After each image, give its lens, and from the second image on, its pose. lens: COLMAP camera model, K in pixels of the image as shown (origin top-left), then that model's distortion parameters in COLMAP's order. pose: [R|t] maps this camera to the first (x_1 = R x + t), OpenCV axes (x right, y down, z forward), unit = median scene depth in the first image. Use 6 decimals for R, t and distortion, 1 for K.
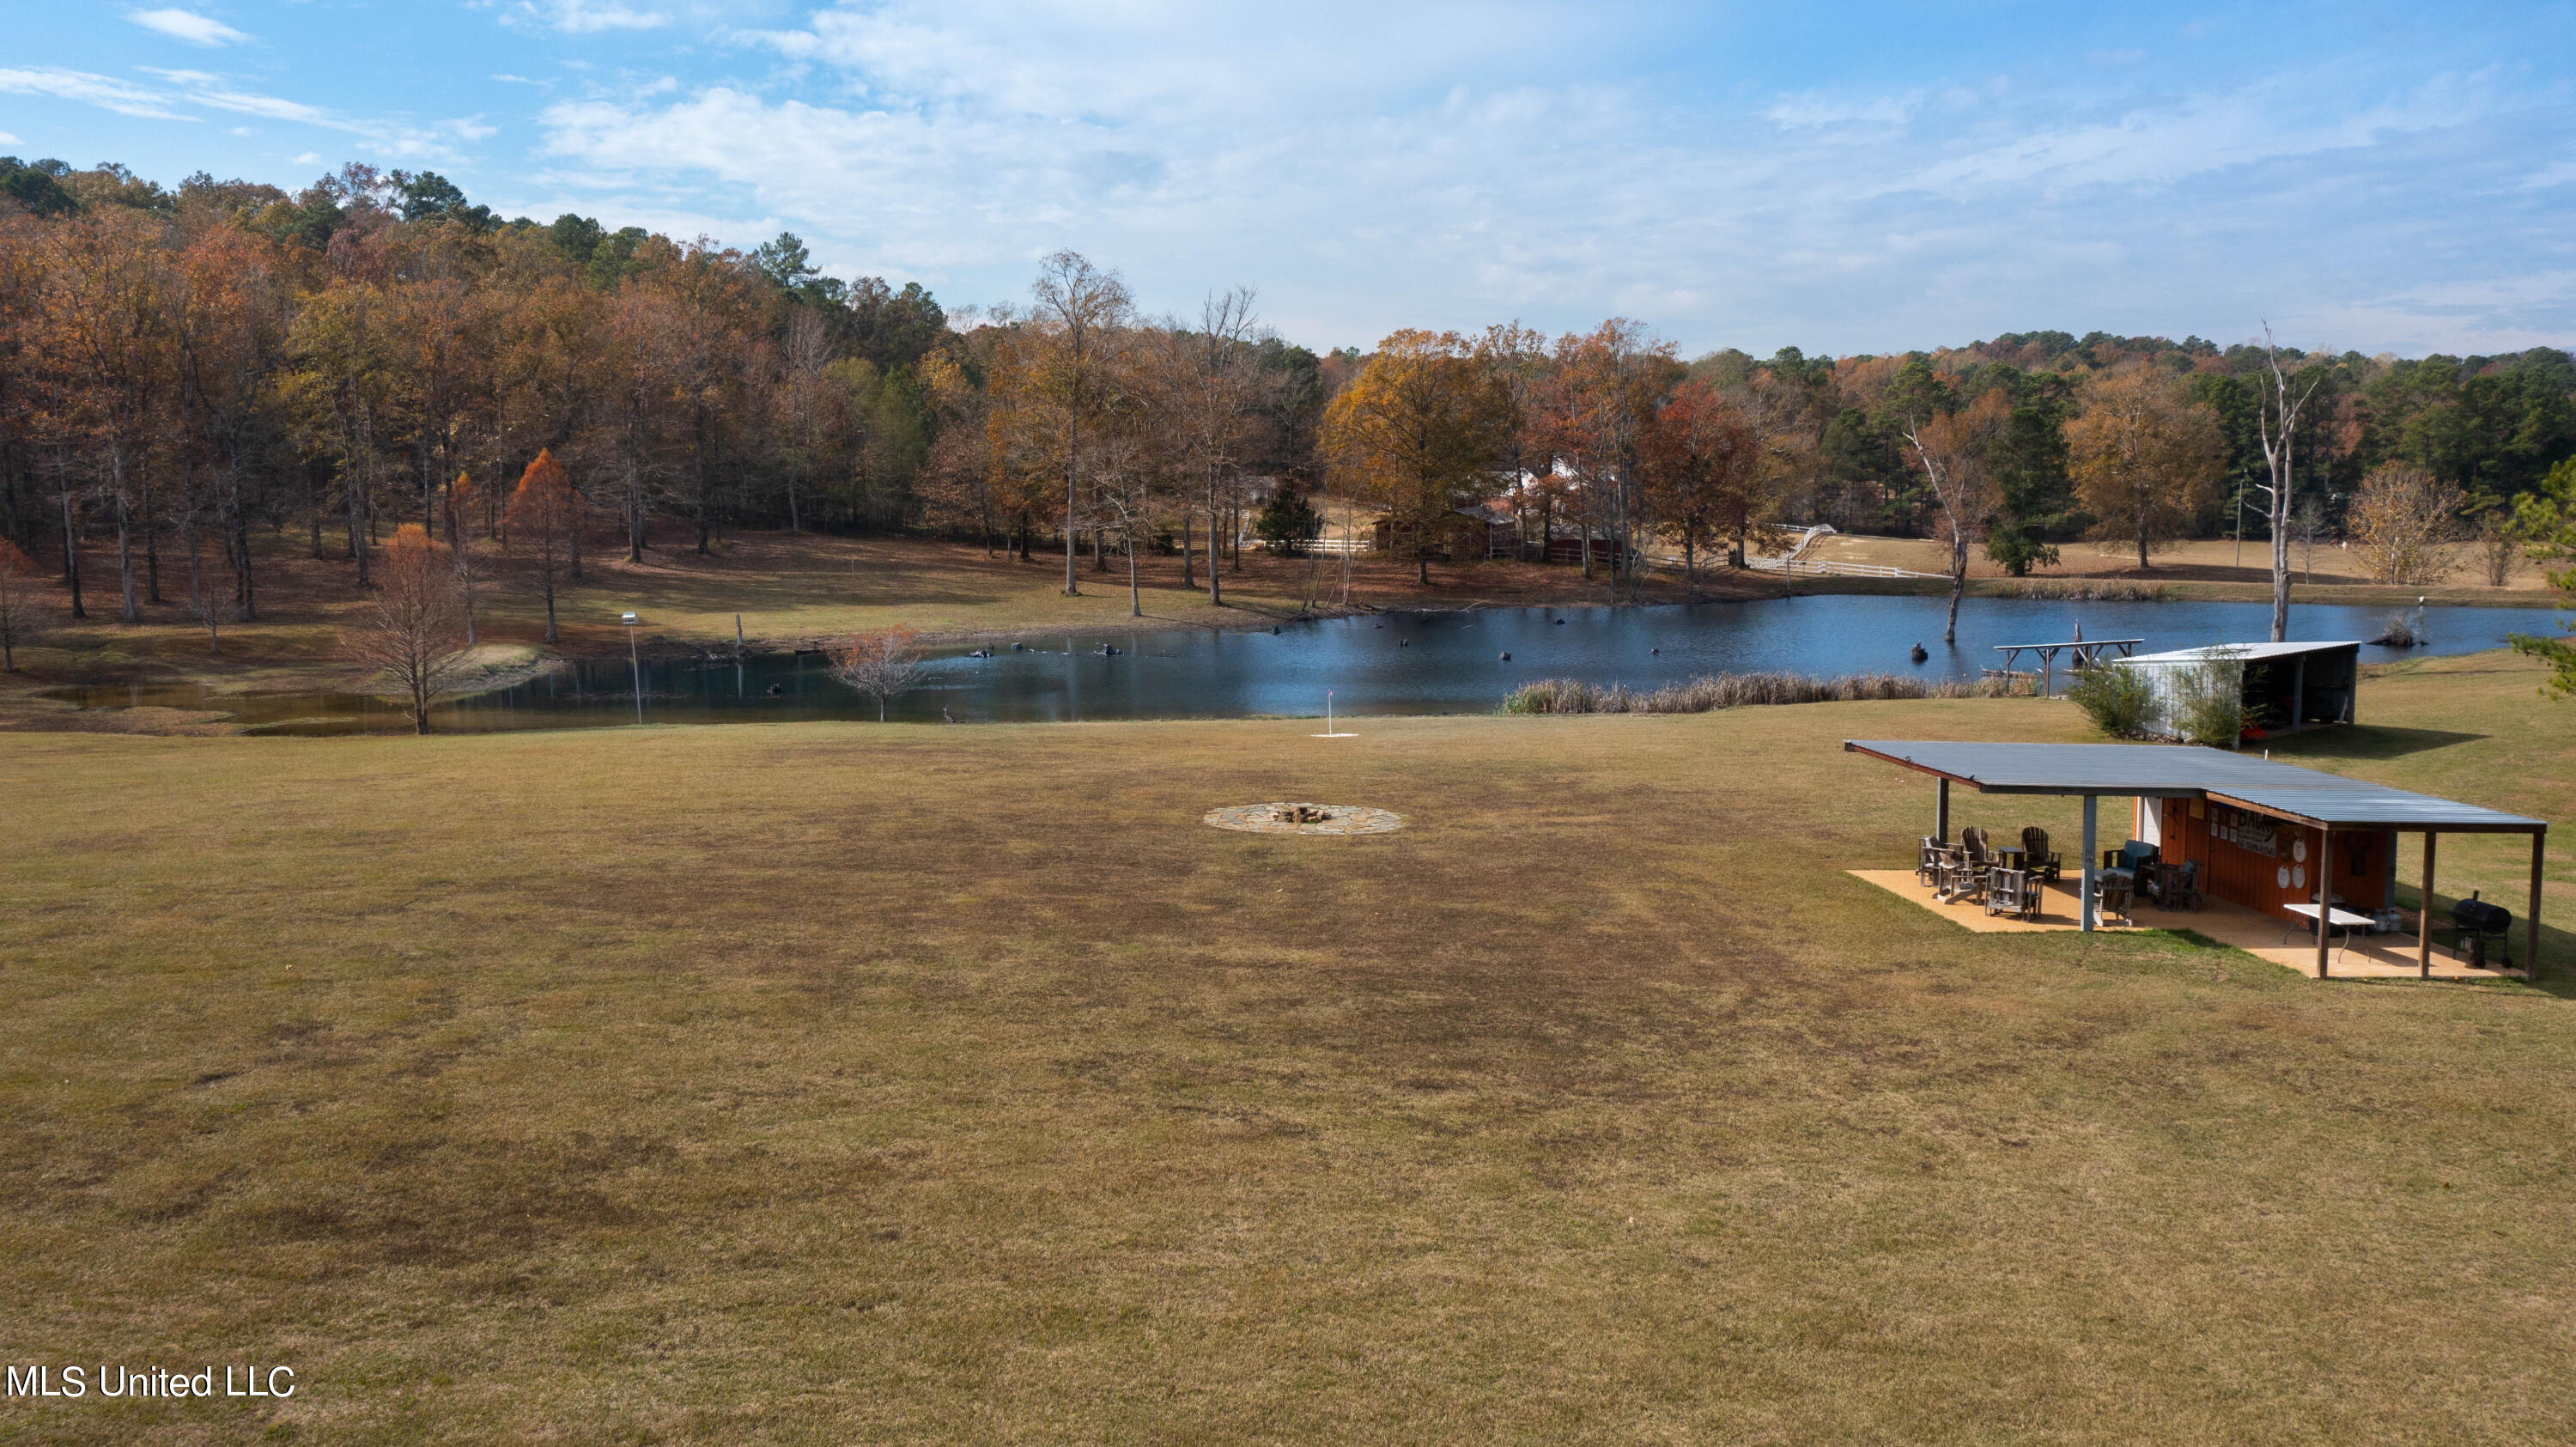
lens RADIAL K [[2060.7, 0, 1288.0], [0, 2060.7, 723.5], [0, 0, 1]] dist [0.006244, 0.015003]
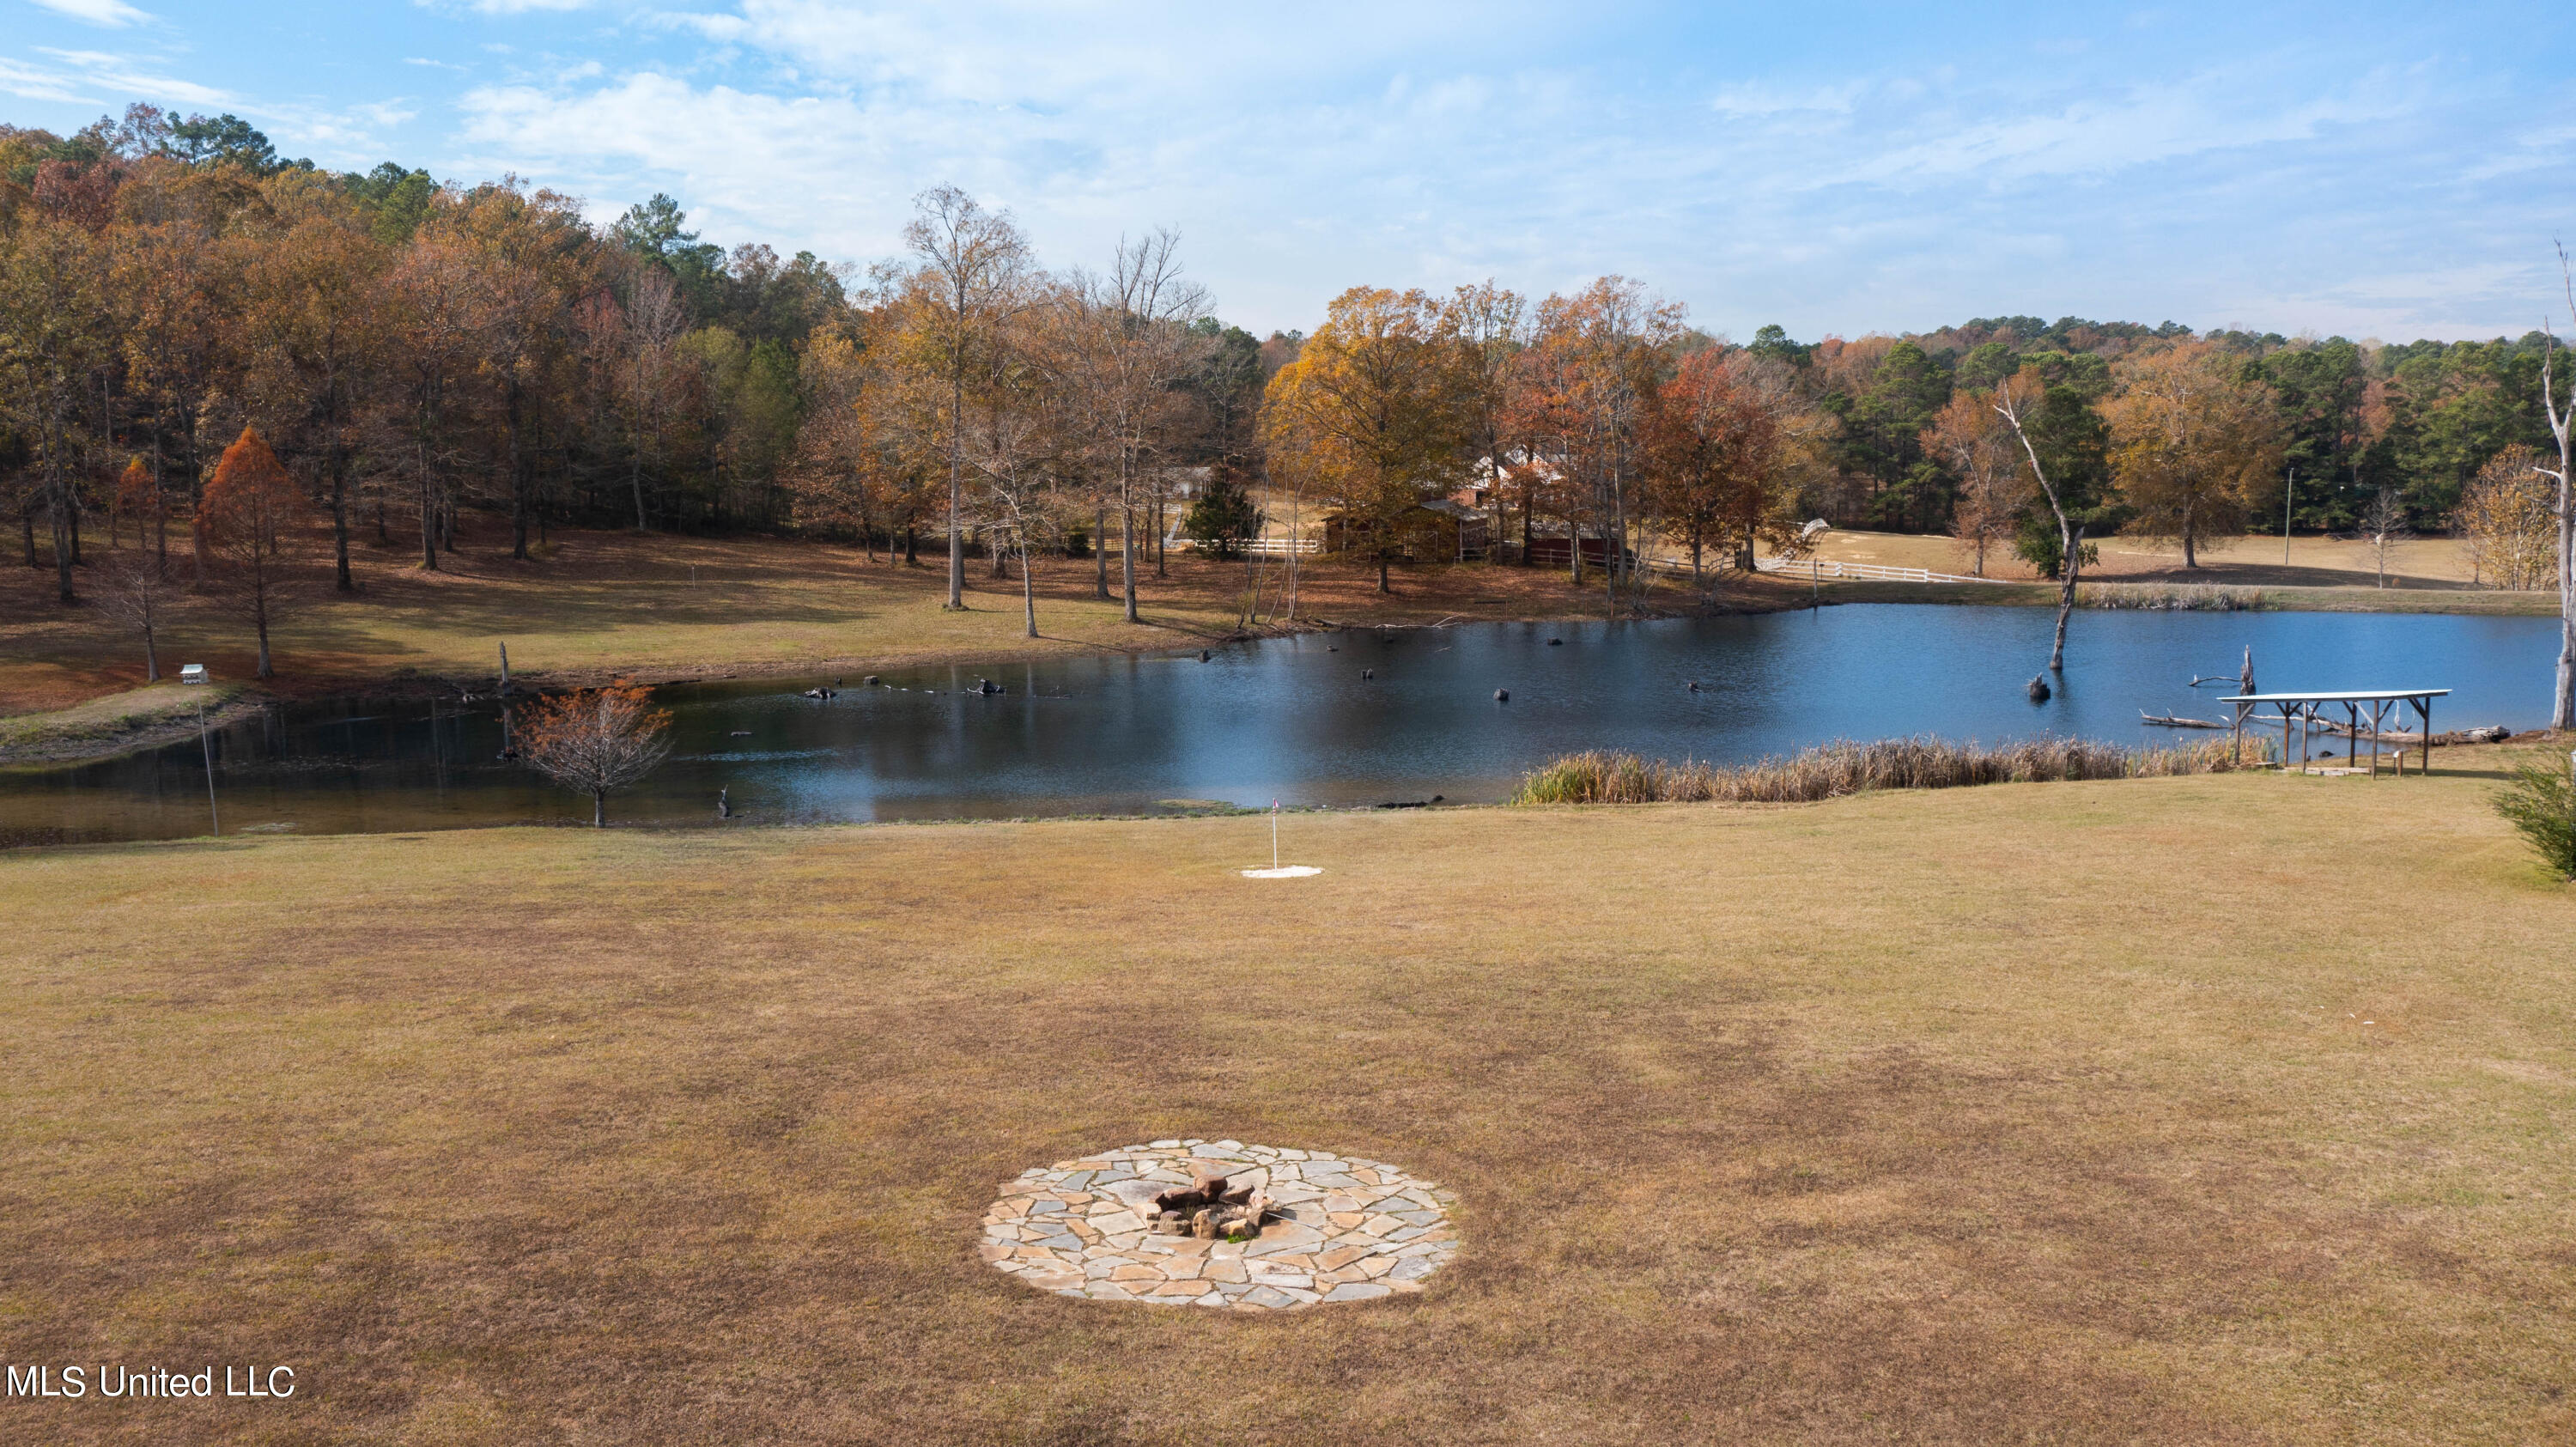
lens RADIAL K [[2091.9, 0, 1288.0], [0, 2091.9, 723.5], [0, 0, 1]] dist [0.003394, 0.015305]
pose [[0.999608, -0.004627, 0.027614, 0.003105], [0.004589, 0.999988, 0.001427, -0.016228], [-0.027621, -0.001300, 0.999618, 0.154204]]
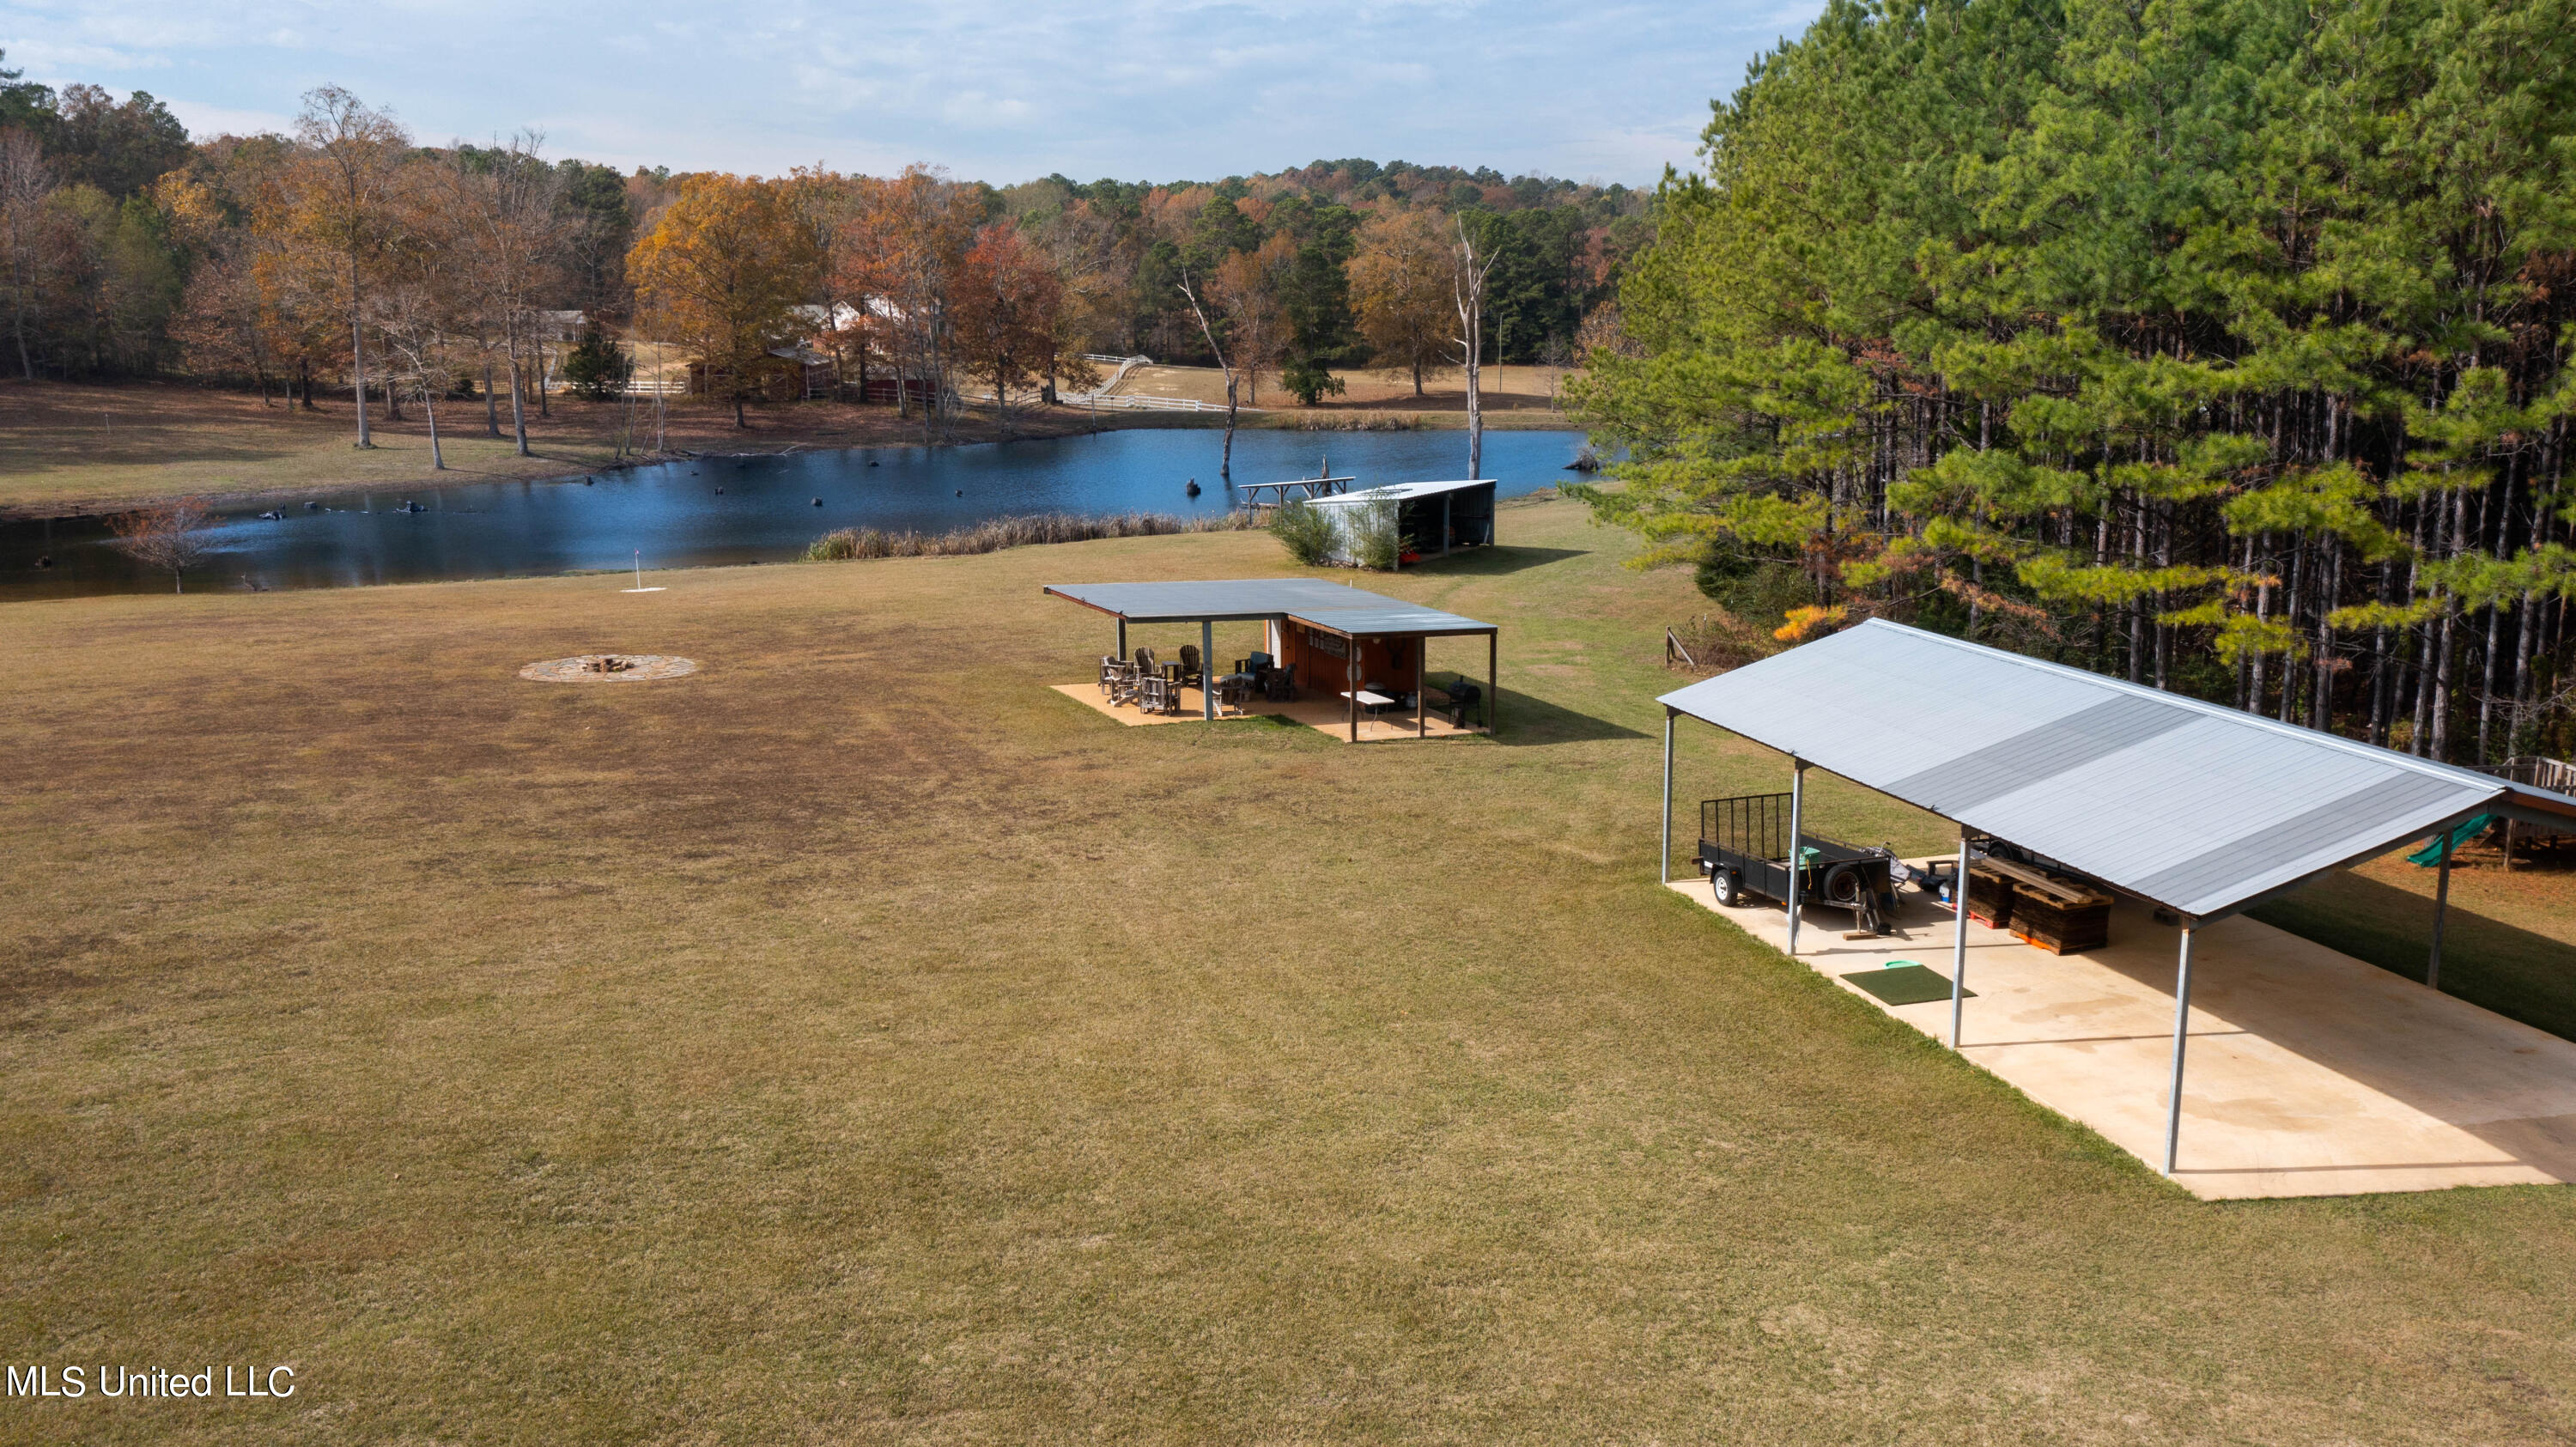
lens RADIAL K [[2091.9, 0, 1288.0], [0, 2091.9, 723.5], [0, 0, 1]] dist [0.003394, 0.015305]
pose [[0.951992, -0.062361, 0.299702, 0.004419], [0.037328, 0.995373, 0.088542, -0.003853], [-0.303837, -0.073104, 0.949915, -0.071450]]
